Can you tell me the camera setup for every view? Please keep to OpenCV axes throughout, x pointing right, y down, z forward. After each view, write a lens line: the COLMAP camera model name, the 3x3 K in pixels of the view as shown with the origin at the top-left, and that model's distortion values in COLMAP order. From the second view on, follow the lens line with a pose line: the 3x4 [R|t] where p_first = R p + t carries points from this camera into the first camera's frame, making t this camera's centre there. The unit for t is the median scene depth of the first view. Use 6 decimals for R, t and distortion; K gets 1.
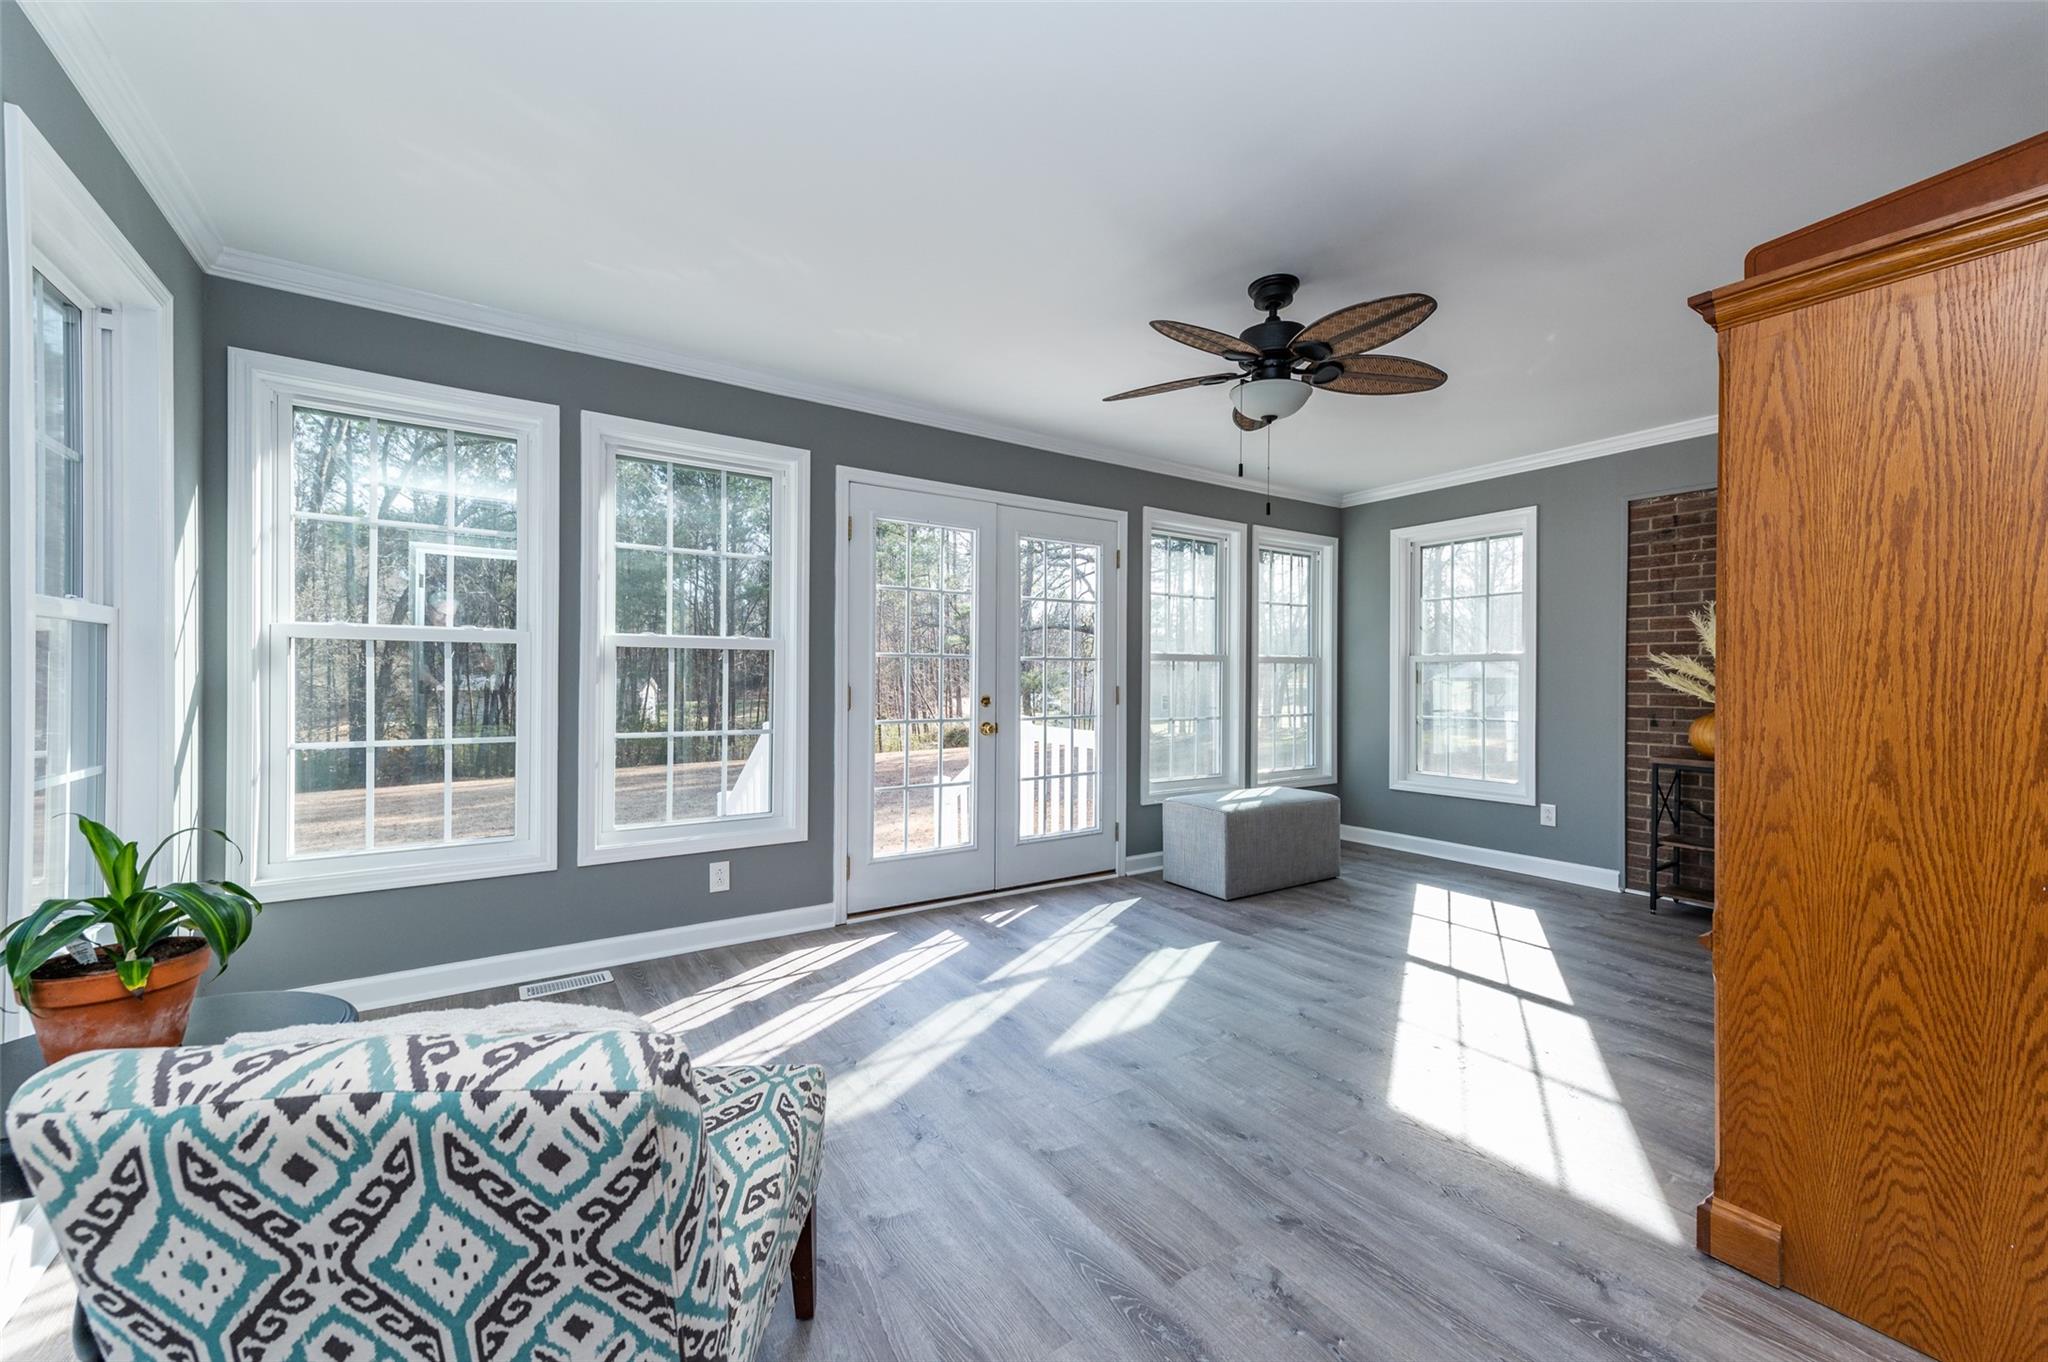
lens RADIAL K [[801.8, 0, 1023.0], [0, 801.8, 682.3], [0, 0, 1]] dist [0.019063, -0.000838]
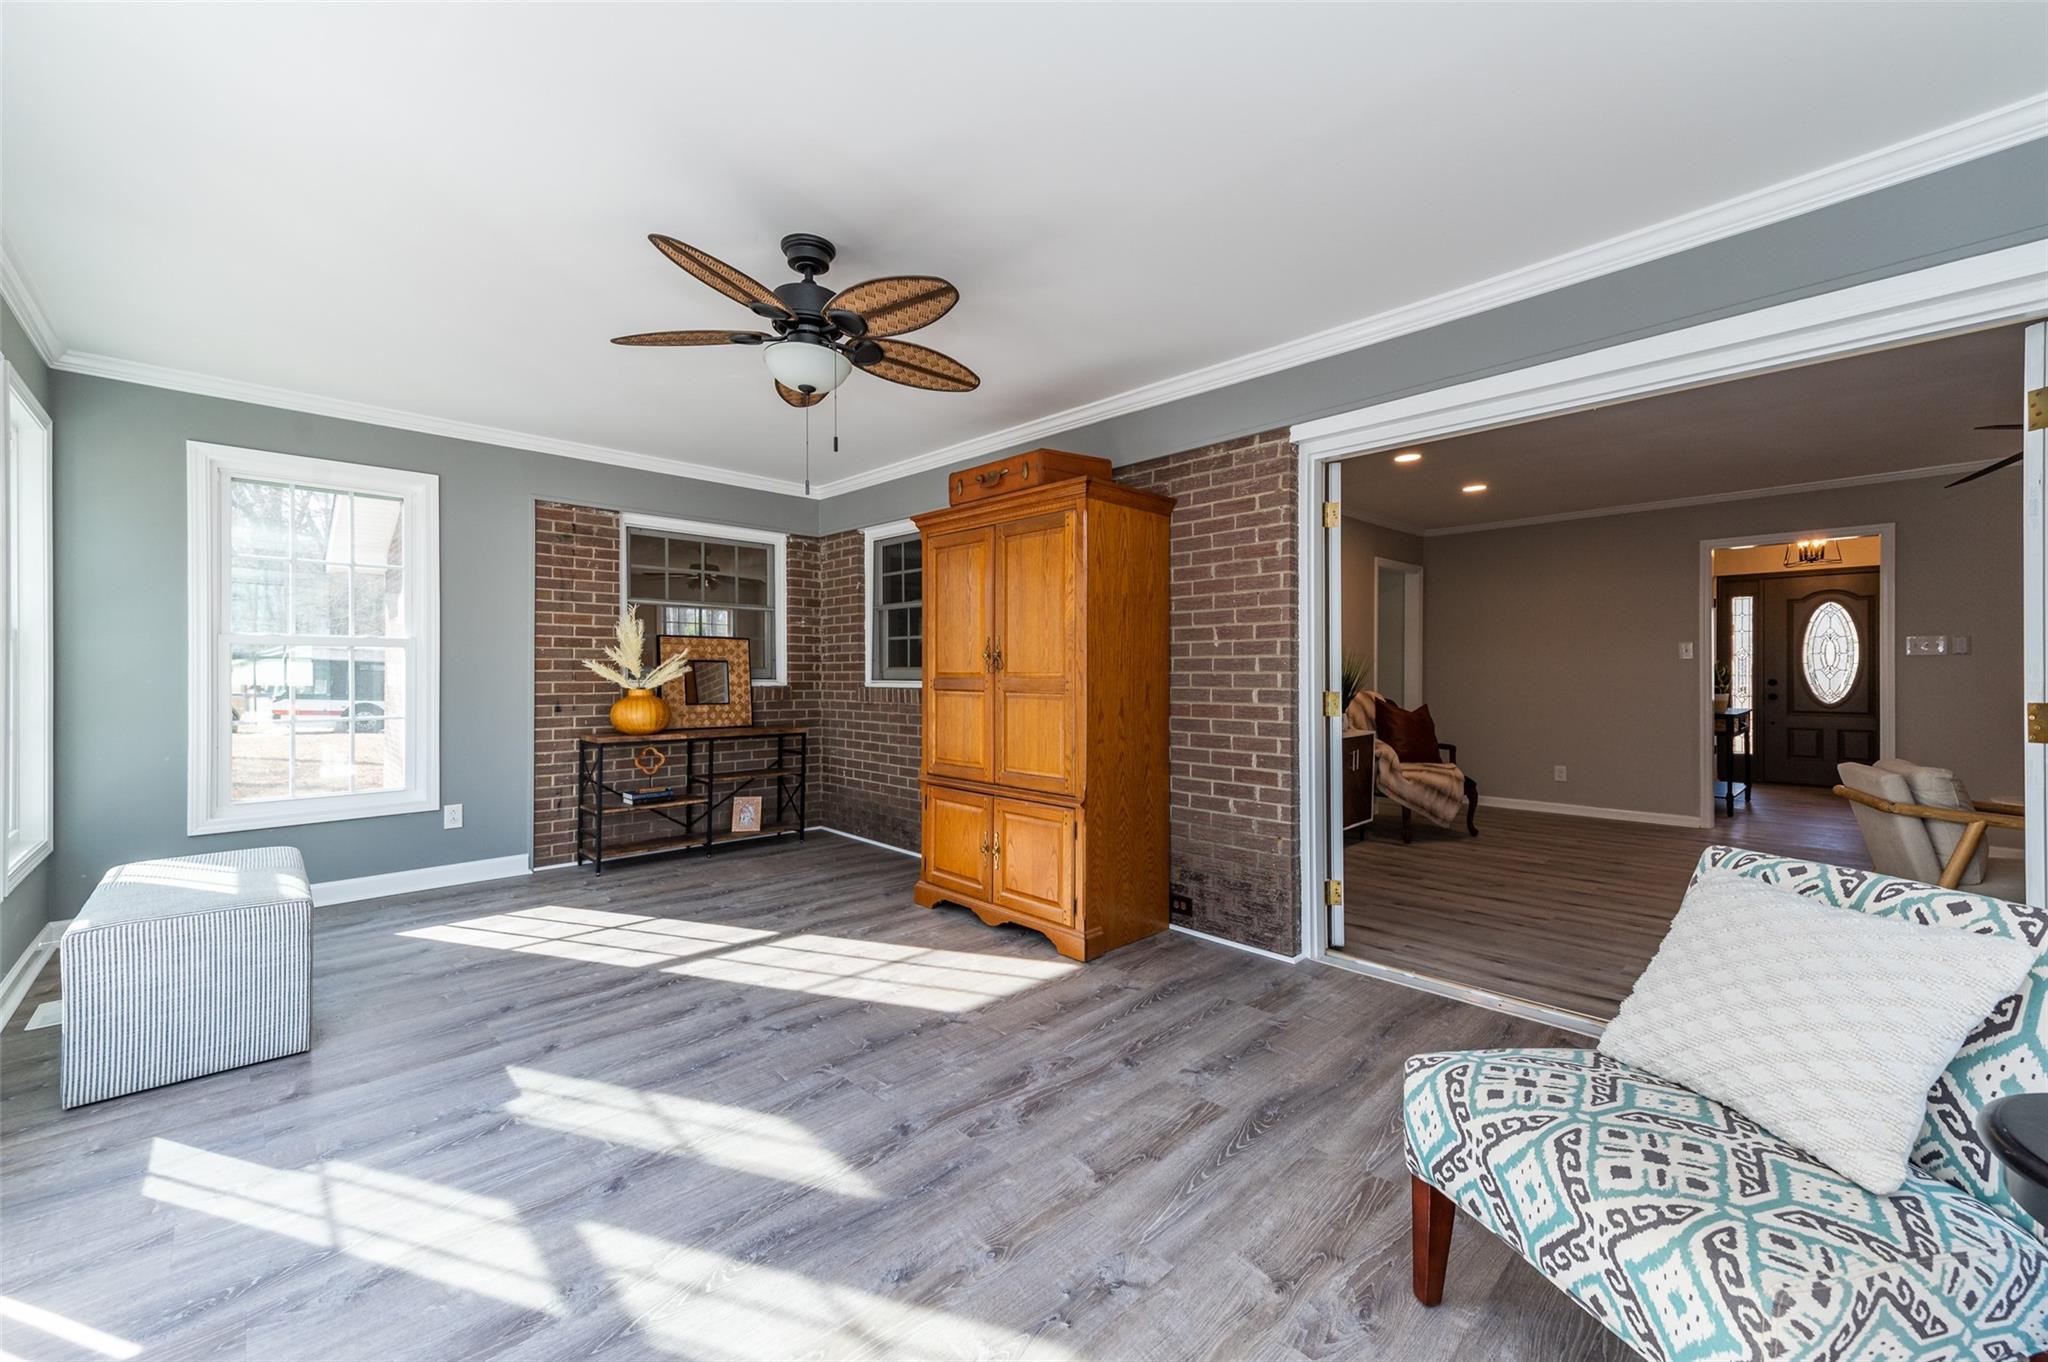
lens RADIAL K [[801.8, 0, 1021.4], [0, 801.8, 670.1], [0, 0, 1]] dist [0.019063, -0.000838]
pose [[-0.172362, -0.005812, 0.985017, -0.530875], [0.002106, 0.999978, 0.006268, -0.010100], [-0.985031, 0.003155, -0.172346, 0.751685]]
